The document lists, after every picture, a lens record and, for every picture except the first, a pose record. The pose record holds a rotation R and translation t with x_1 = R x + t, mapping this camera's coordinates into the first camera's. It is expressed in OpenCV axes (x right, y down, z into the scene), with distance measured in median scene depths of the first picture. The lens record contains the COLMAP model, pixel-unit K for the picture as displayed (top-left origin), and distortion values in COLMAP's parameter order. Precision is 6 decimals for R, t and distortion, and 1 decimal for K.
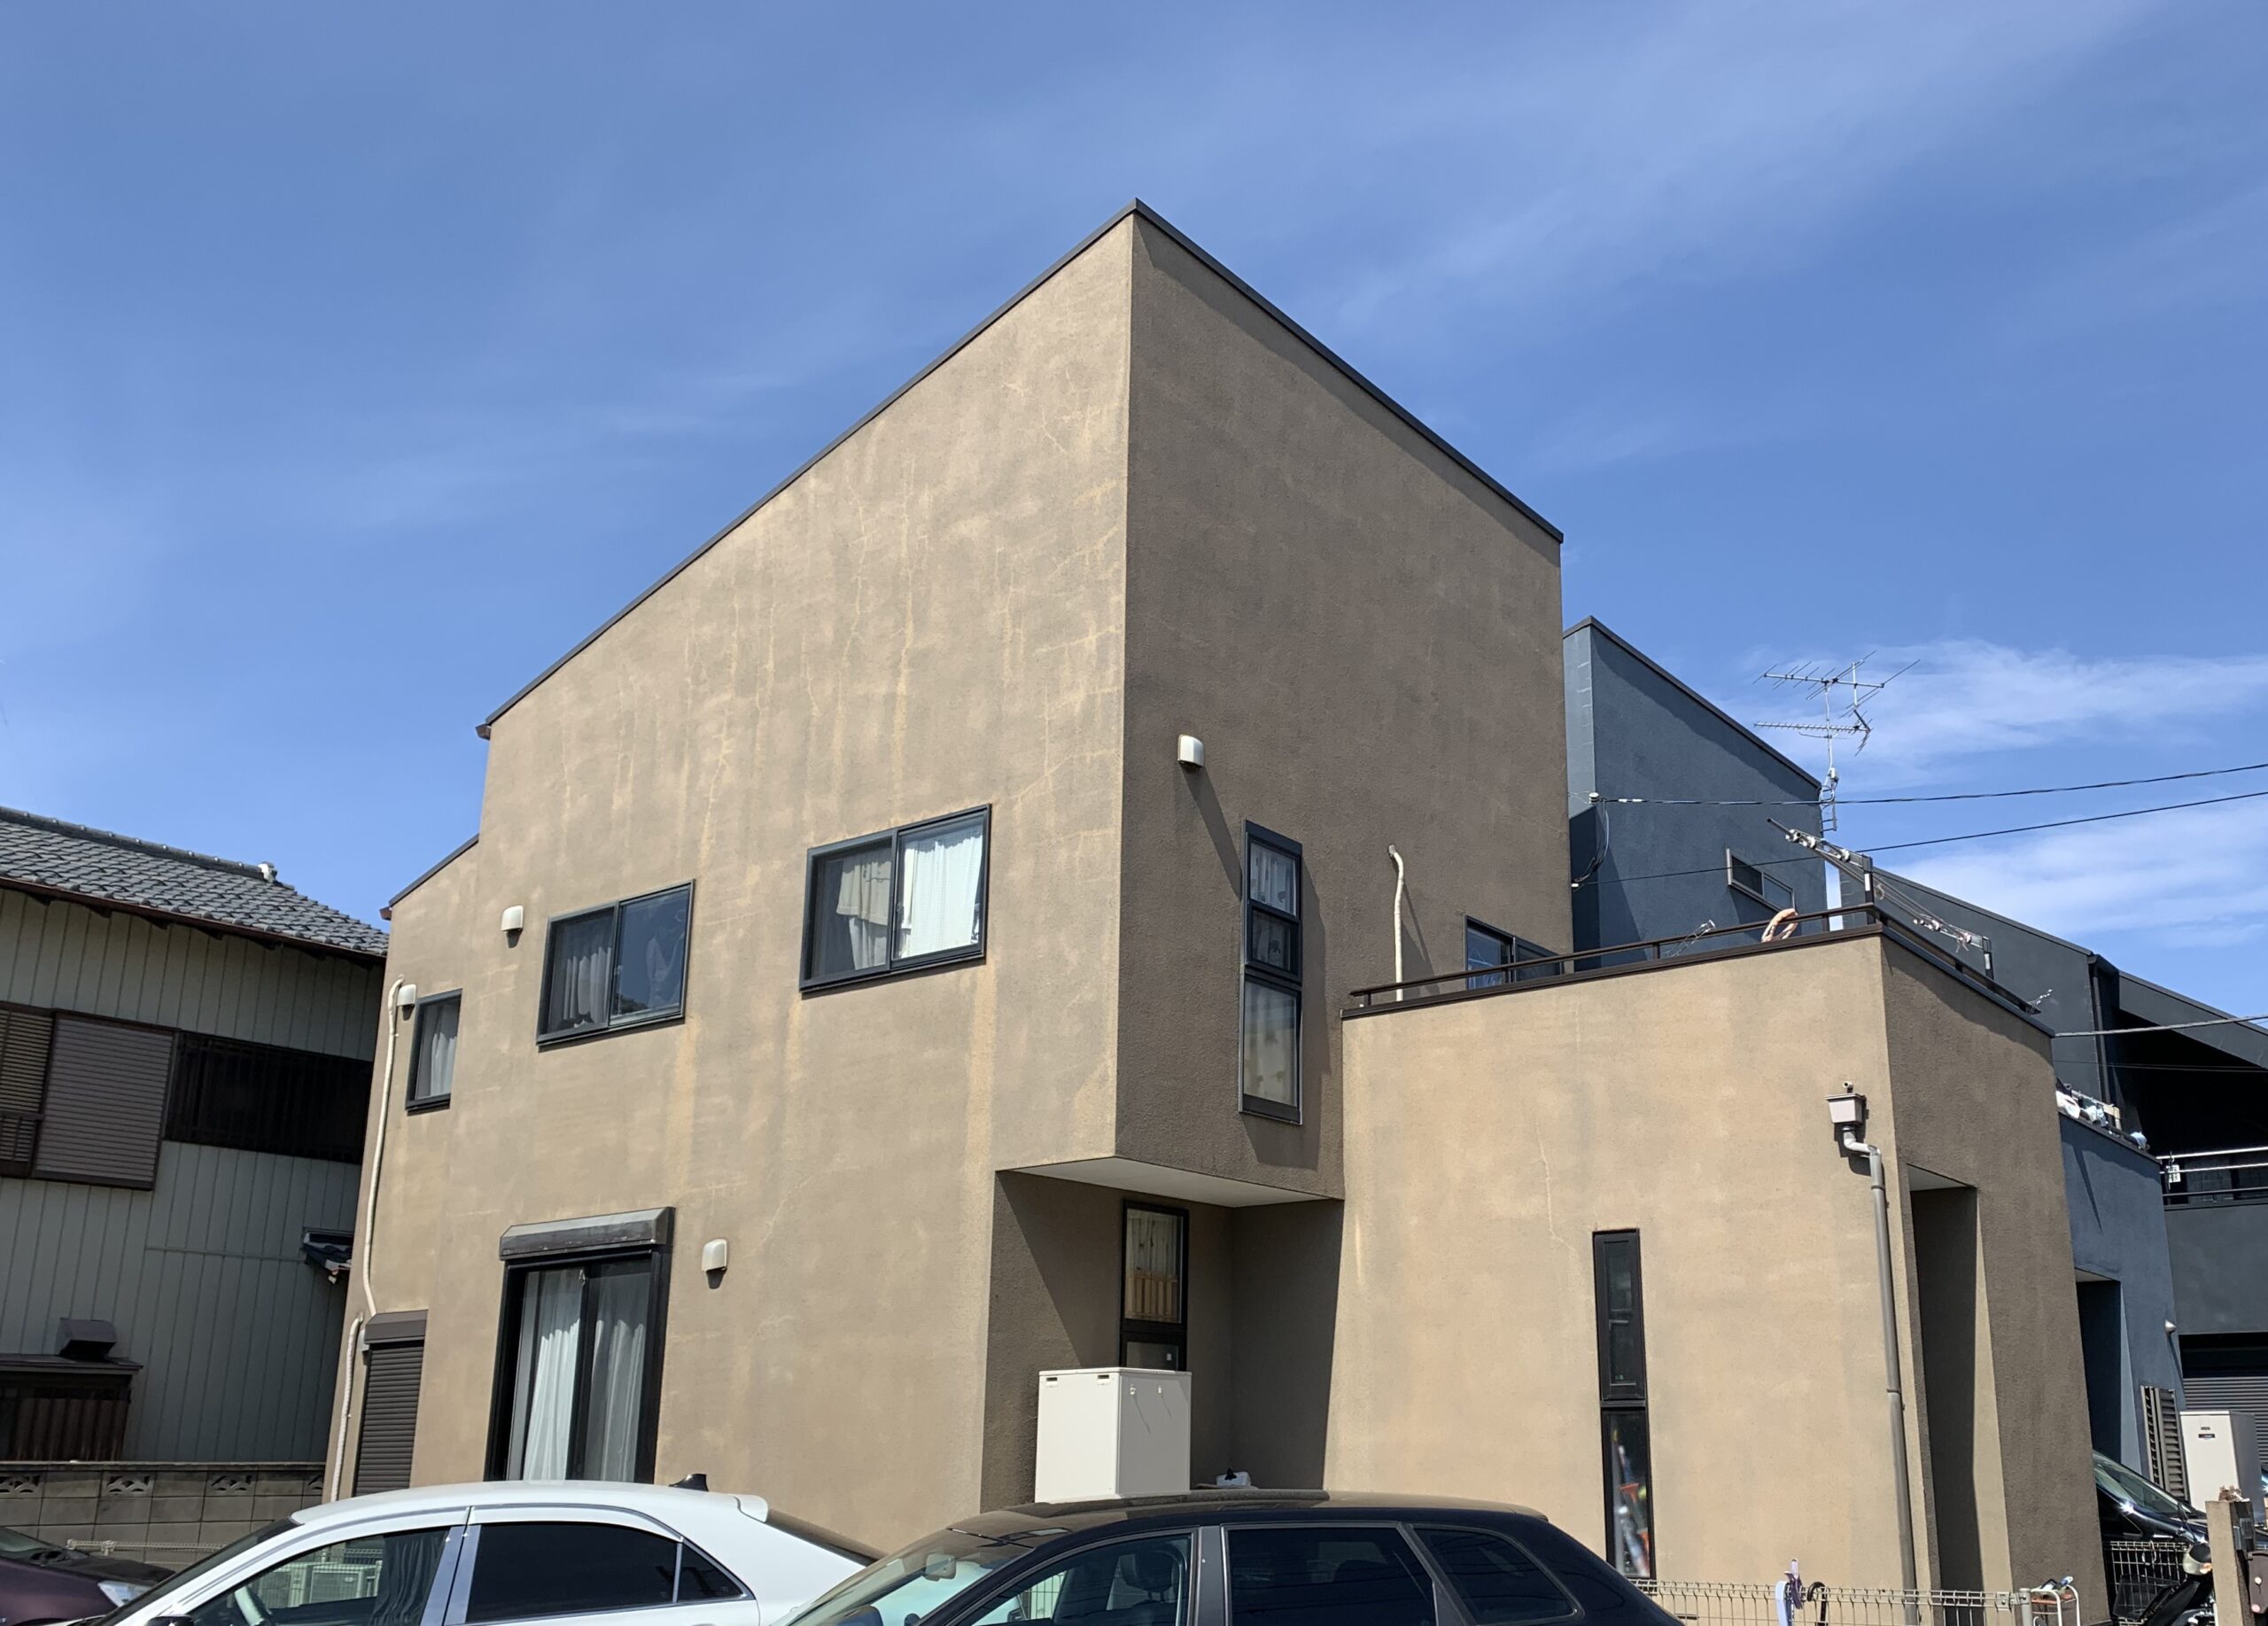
lens RADIAL K [[1950.1, 0, 1299.9], [0, 1950.1, 961.6], [0, 0, 1]] dist [0.144970, -0.264971]
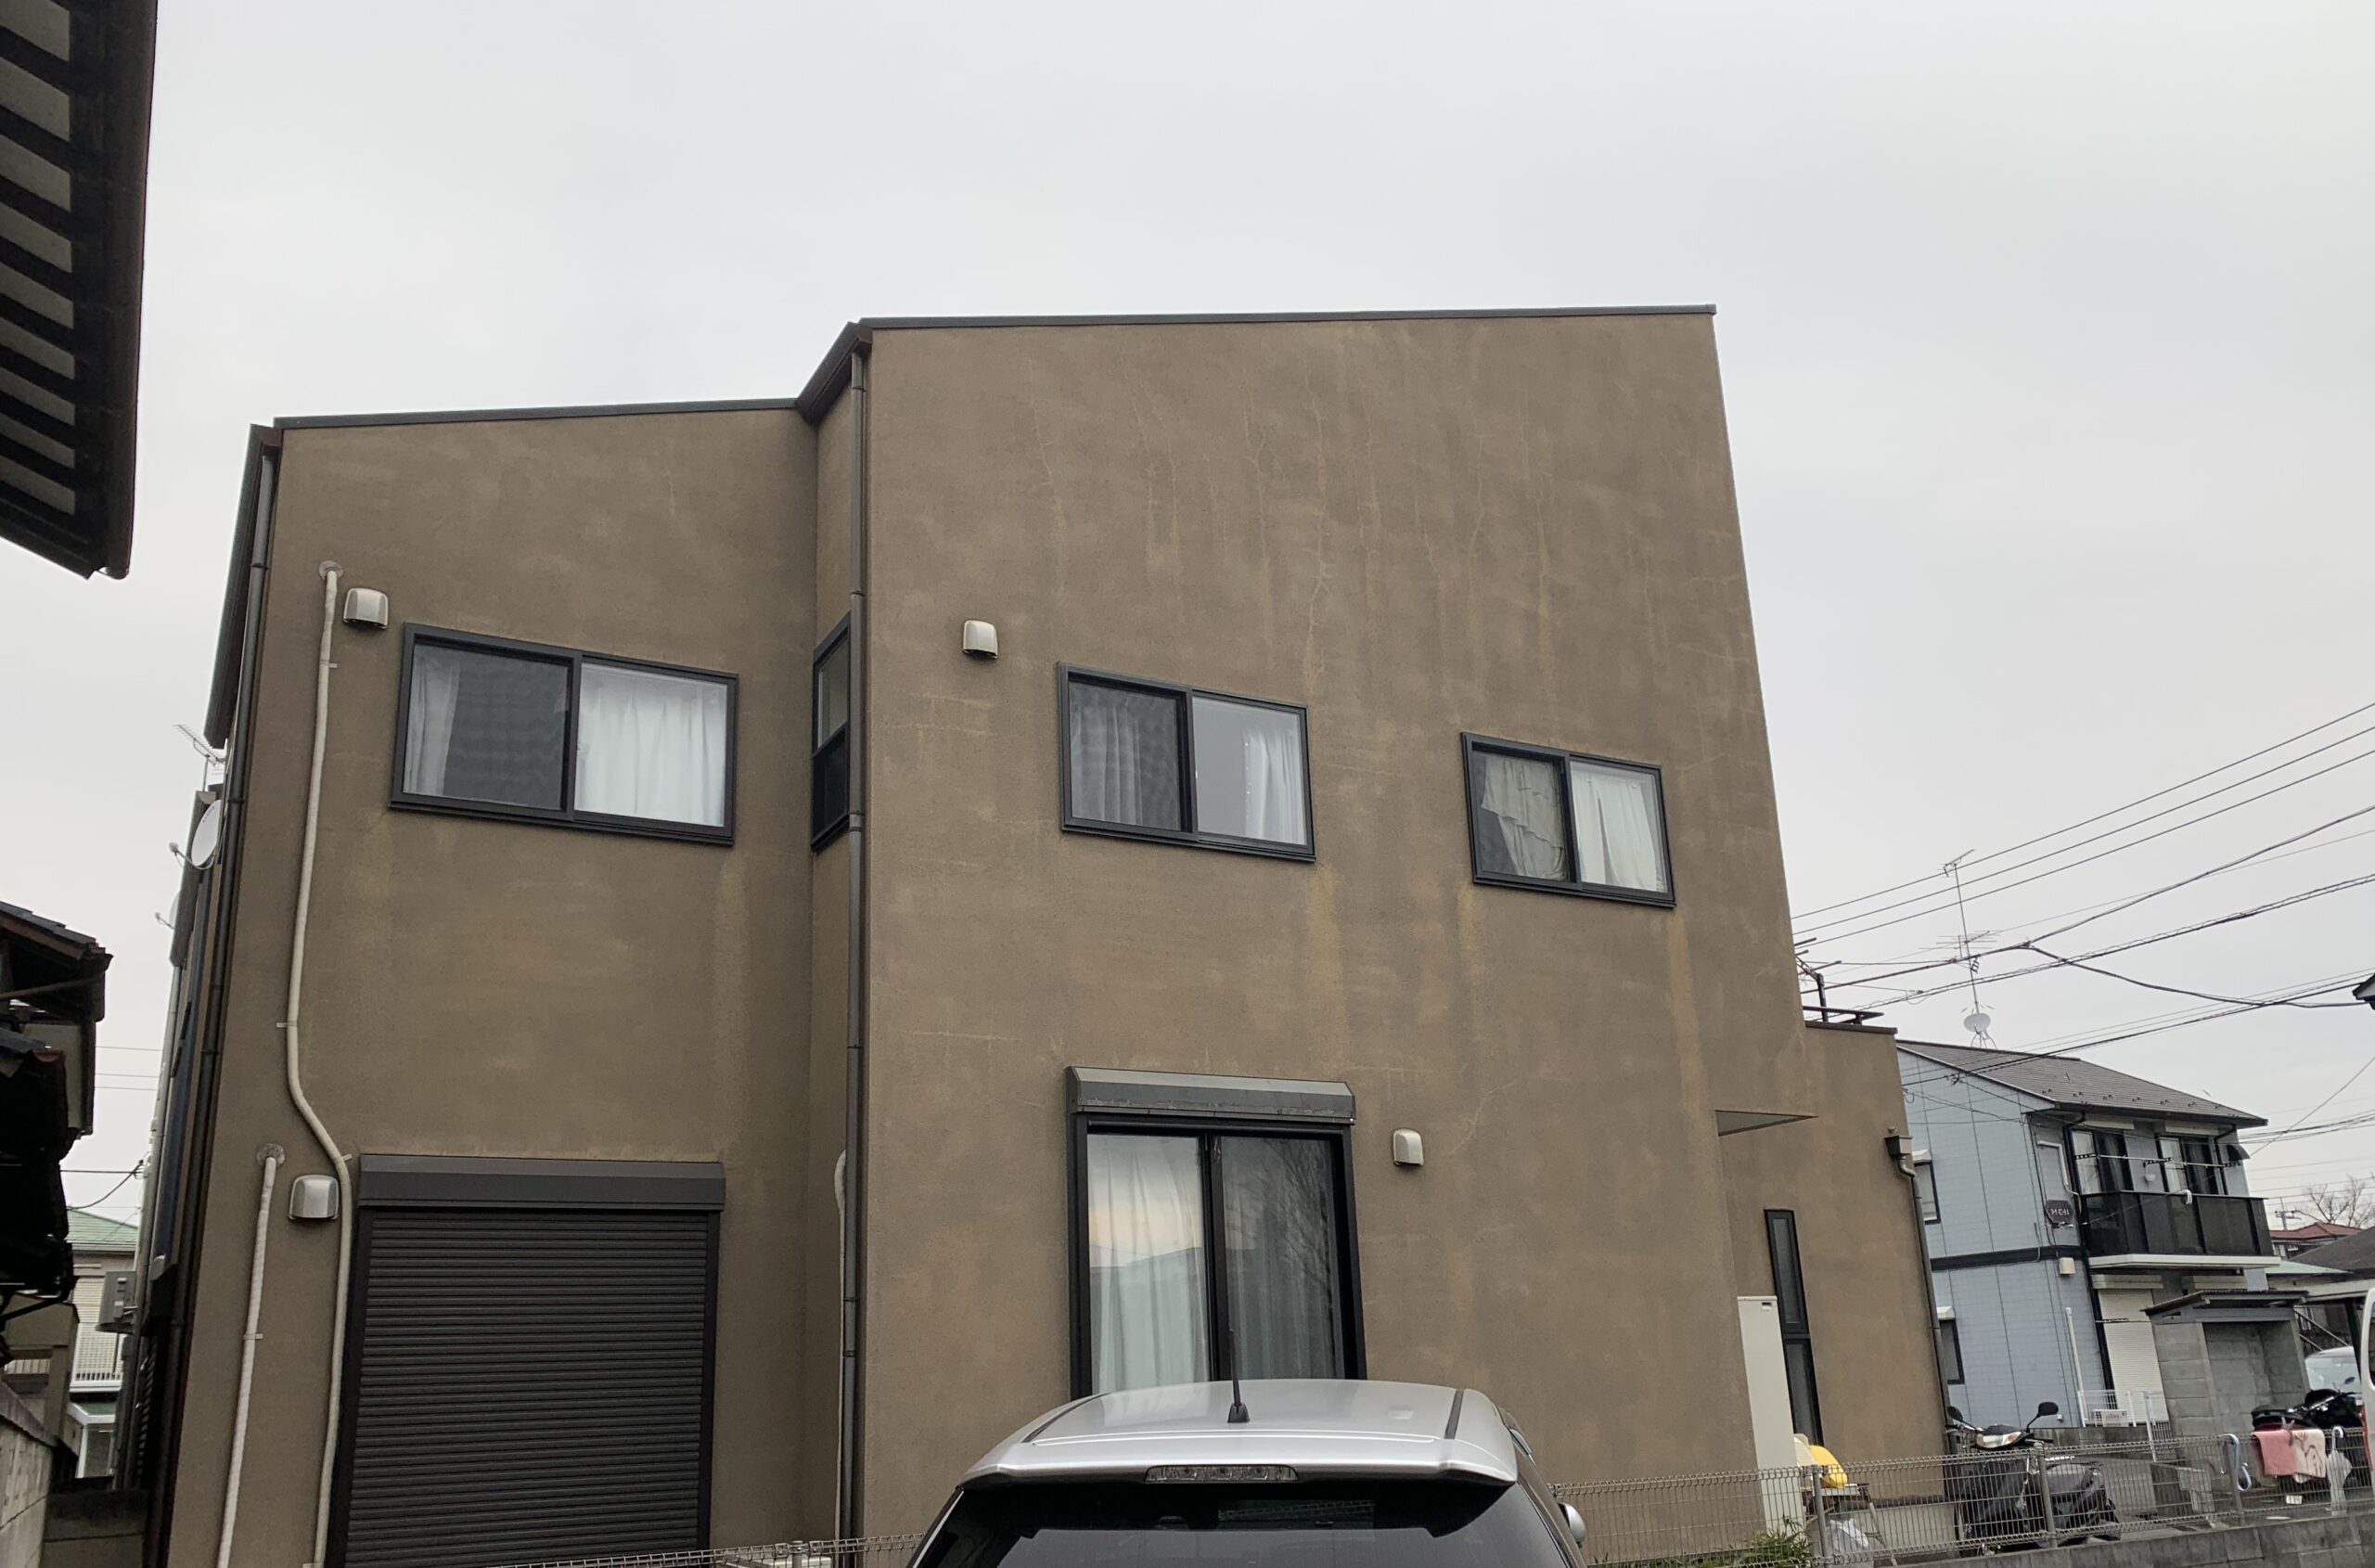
lens RADIAL K [[1799.4, 0, 1186.1], [0, 1799.4, 888.1], [0, 0, 1]] dist [0.217440, -0.593162]
pose [[0.429529, 0.230819, 0.873056, -1.046940], [-0.188532, 0.968400, -0.163271, 0.182485], [-0.883154, -0.094470, 0.459473, 0.707042]]
